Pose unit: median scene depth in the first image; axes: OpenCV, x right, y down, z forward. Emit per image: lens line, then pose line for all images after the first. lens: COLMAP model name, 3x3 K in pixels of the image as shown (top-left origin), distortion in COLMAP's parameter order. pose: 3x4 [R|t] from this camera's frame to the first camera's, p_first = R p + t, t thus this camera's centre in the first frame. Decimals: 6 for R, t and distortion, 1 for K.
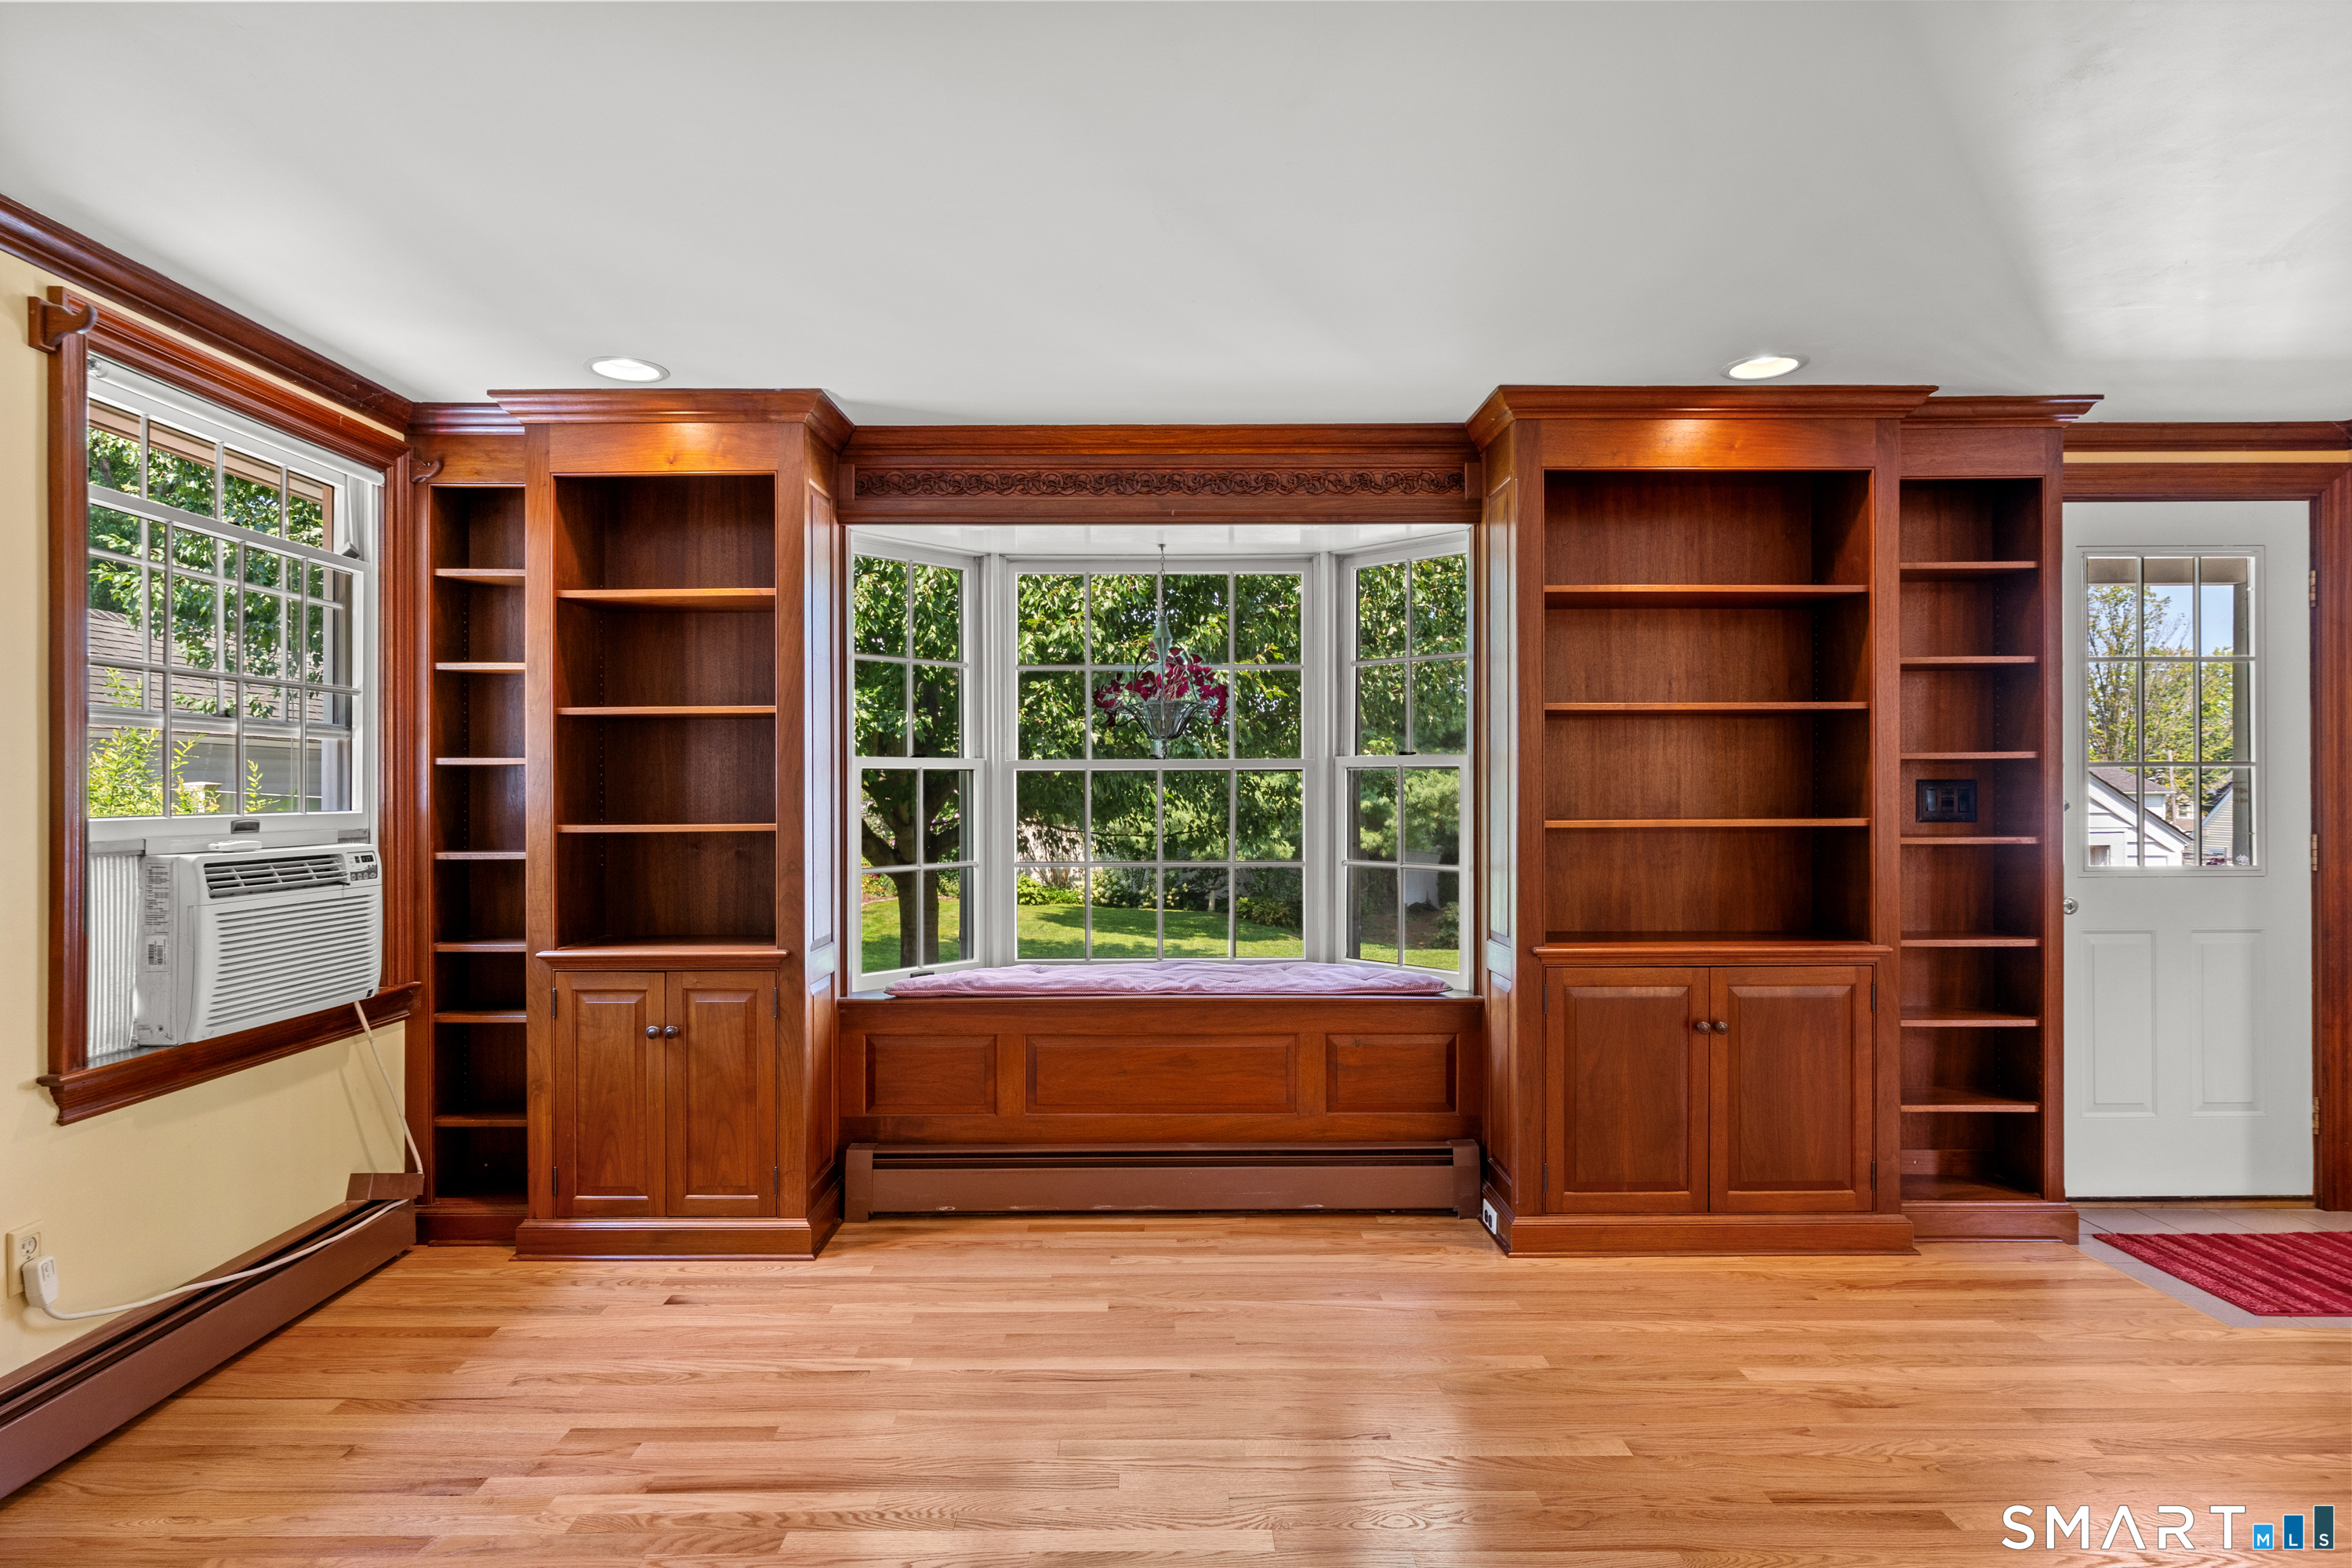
lens RADIAL K [[1274.4, 0, 1158.5], [0, 1274.4, 783.0], [0, 0, 1]] dist [-0.005257, 0.002152]
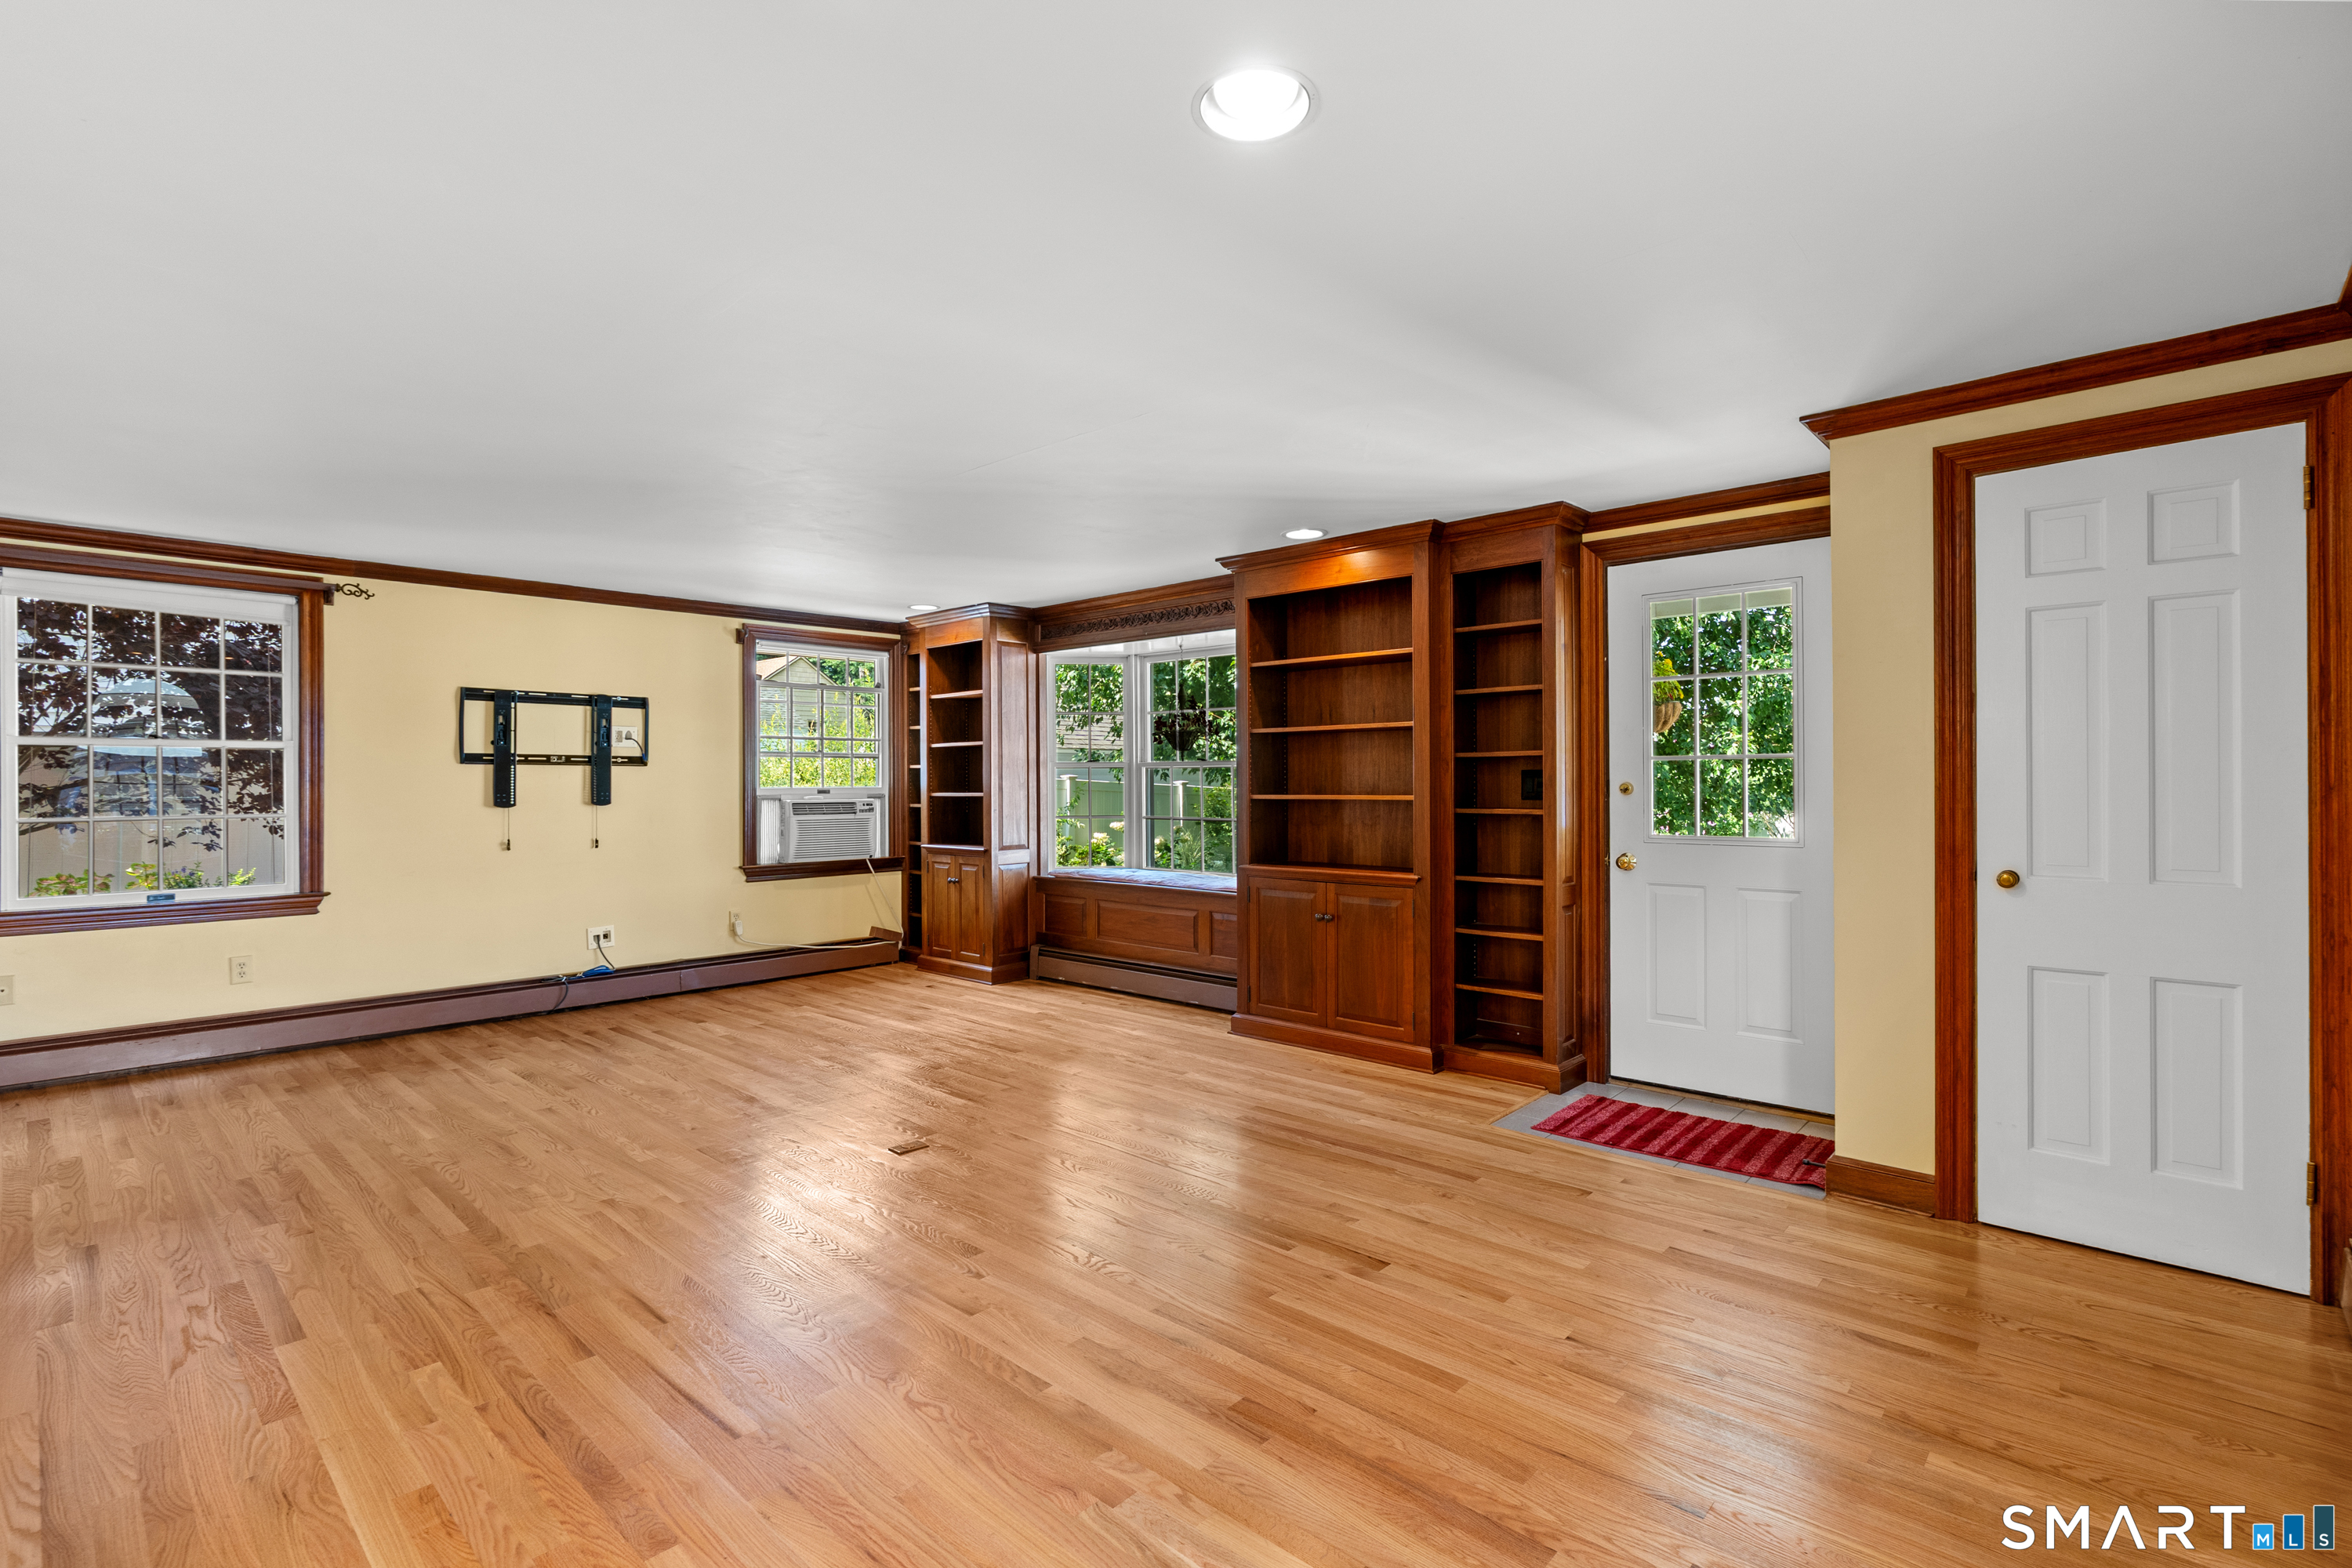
lens RADIAL K [[1081.8, 0, 1155.0], [0, 1081.8, 776.7], [0, 0, 1]] dist [-0.004643, 0.000296]
pose [[0.726444, -0.002197, -0.687223, 1.240310], [0.004890, 0.999986, 0.001972, 0.000351], [0.687209, -0.004793, 0.726444, -0.196121]]
